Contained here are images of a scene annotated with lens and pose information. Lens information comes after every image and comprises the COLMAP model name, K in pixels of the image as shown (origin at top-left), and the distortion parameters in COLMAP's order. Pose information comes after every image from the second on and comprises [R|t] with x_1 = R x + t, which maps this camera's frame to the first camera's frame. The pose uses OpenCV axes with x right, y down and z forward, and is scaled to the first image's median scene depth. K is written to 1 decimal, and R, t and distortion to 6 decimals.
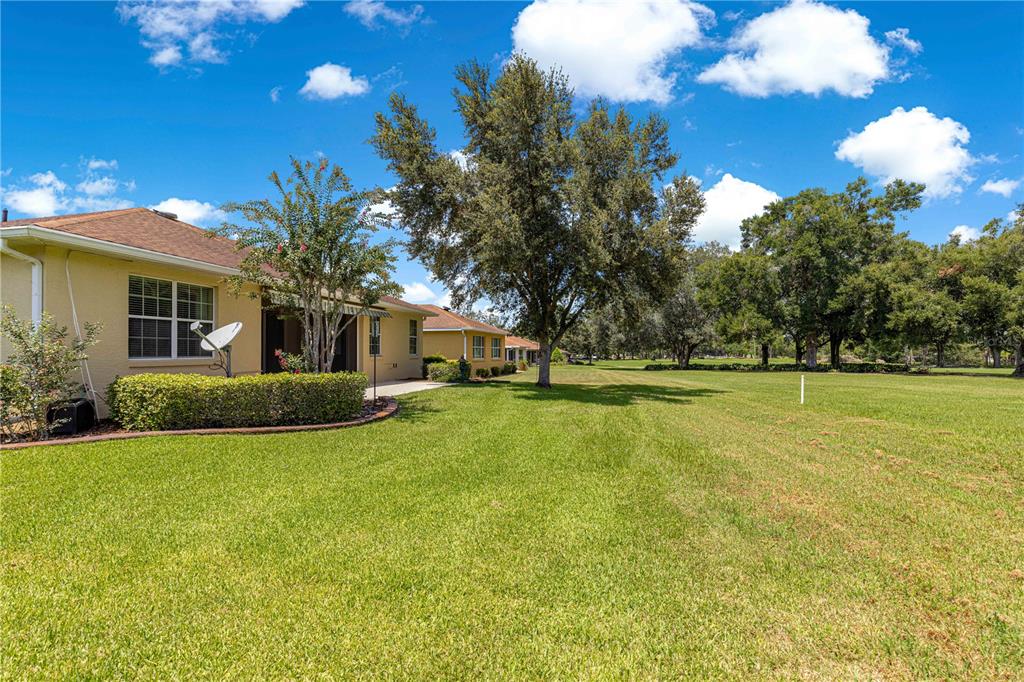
lens RADIAL K [[458.7, 0, 513.1], [0, 458.7, 338.8], [0, 0, 1]] dist [0.001965, -0.000510]
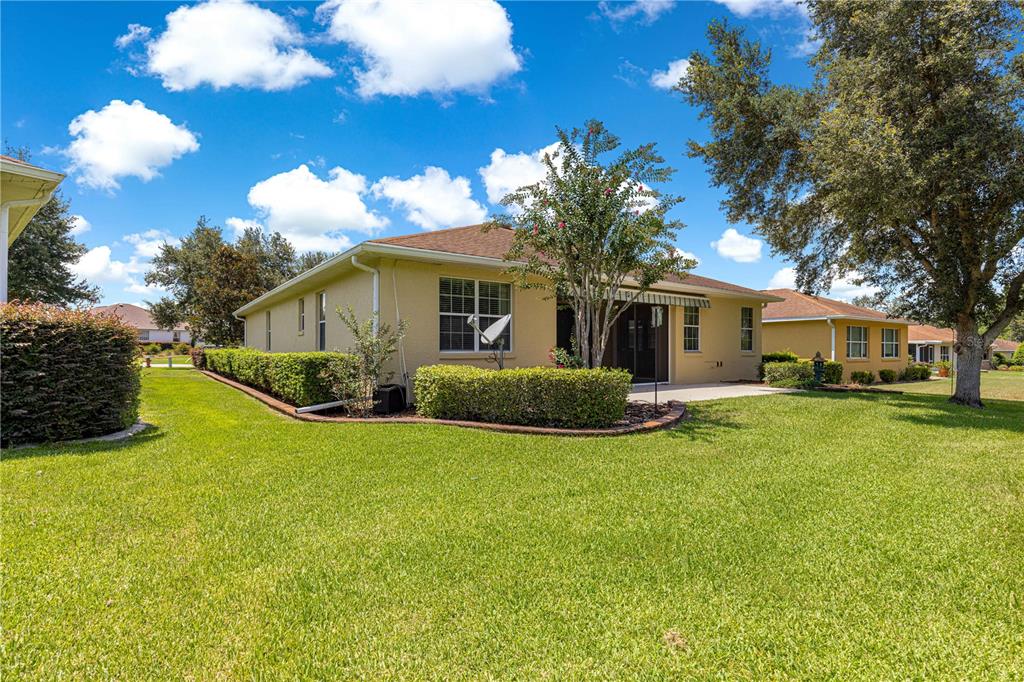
lens RADIAL K [[485.3, 0, 510.2], [0, 485.3, 345.9], [0, 0, 1]] dist [0.004861, -0.003783]
pose [[0.747371, -0.002997, -0.664401, 0.068601], [0.016583, 0.999762, 0.014144, 0.013170], [0.664200, -0.021588, 0.747243, 0.189619]]
